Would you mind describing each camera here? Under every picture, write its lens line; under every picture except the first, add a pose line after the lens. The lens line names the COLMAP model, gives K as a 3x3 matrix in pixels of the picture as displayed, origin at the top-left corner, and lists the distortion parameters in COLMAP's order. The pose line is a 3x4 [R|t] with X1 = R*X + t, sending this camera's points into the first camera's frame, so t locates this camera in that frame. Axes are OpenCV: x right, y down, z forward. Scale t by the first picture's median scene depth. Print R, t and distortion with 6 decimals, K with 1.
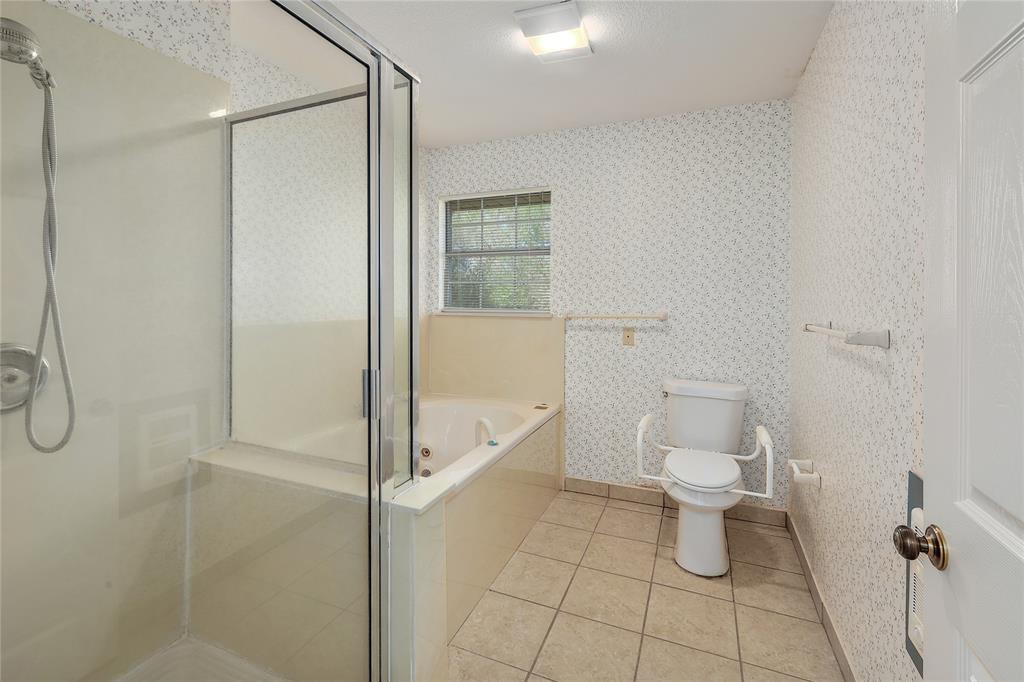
lens RADIAL K [[447.8, 0, 510.3], [0, 447.8, 302.1], [0, 0, 1]] dist [-0.002668, -0.000195]
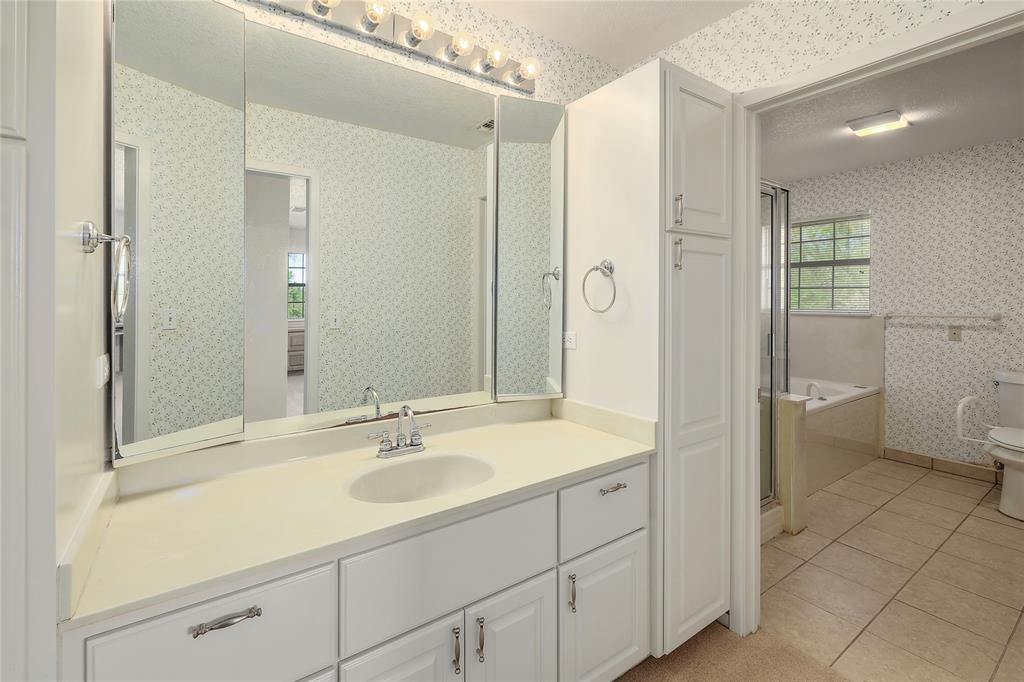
lens RADIAL K [[447.8, 0, 509.8], [0, 447.8, 302.7], [0, 0, 1]] dist [-0.002668, -0.000195]
pose [[0.841779, 0.002304, -0.539818, -0.084054], [-0.002825, 0.999996, -0.000137, 0.000070], [0.539816, 0.001640, 0.841782, -0.601614]]
